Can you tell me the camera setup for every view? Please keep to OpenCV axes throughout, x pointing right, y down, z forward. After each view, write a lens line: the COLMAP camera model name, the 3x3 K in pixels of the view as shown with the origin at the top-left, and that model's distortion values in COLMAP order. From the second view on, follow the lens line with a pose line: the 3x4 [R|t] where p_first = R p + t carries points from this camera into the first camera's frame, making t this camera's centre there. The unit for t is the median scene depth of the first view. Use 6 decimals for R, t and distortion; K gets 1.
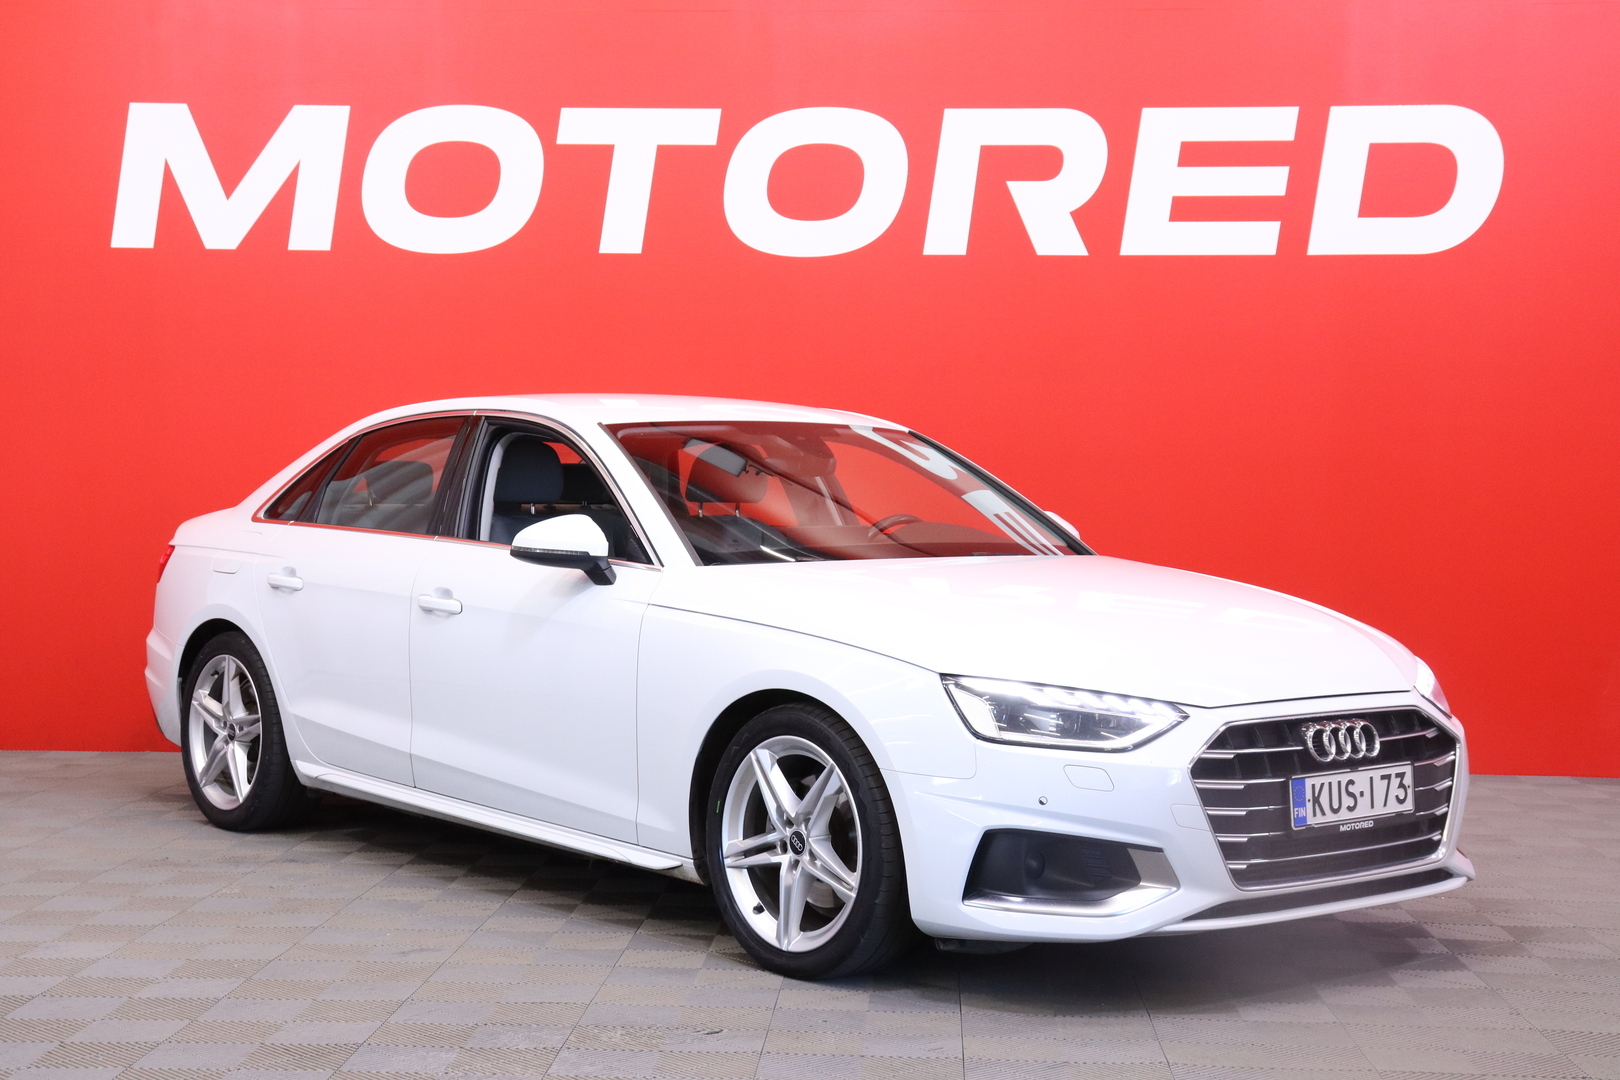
lens RADIAL K [[2369.7, 0, 811.7], [0, 2369.7, 541.4], [0, 0, 1]] dist [0.087482, 0.000000]
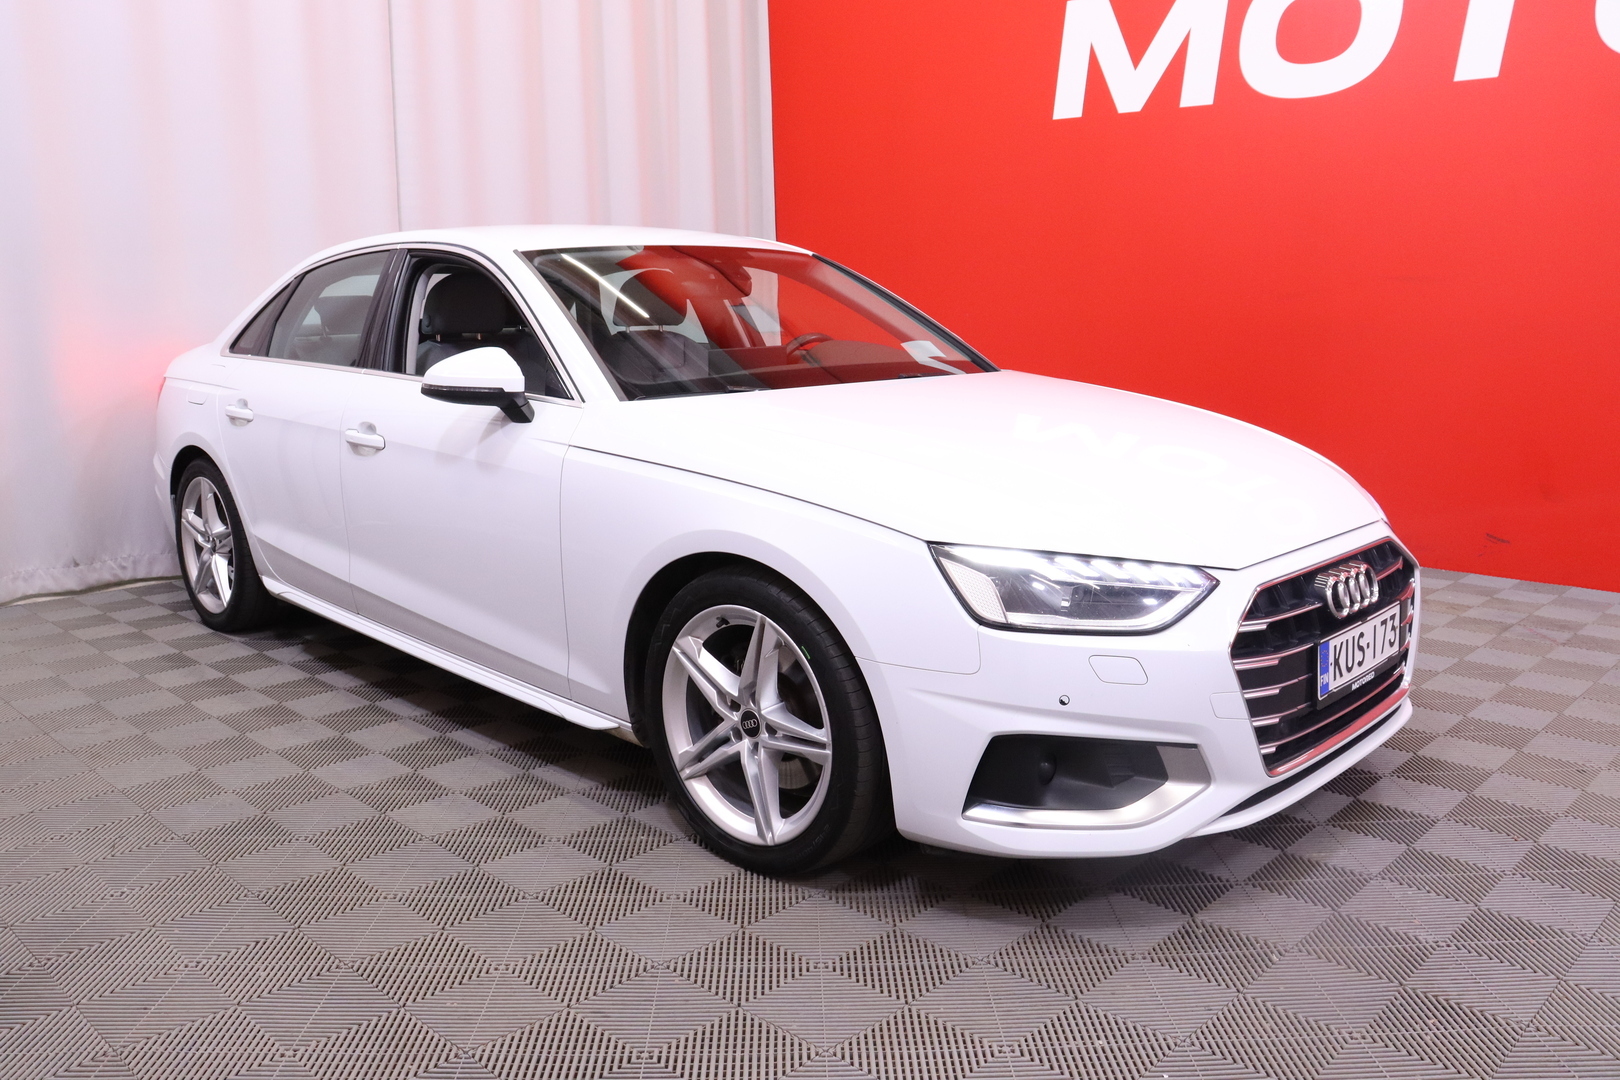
lens RADIAL K [[1317.7, 0, 820.9], [0, 1317.7, 532.3], [0, 0, 1]] dist [-0.127379, 0.012087]
pose [[0.994229, -0.036820, 0.100765, -0.026609], [0.021195, 0.988160, 0.151954, -0.016453], [-0.105167, -0.148942, 0.983238, 0.526589]]
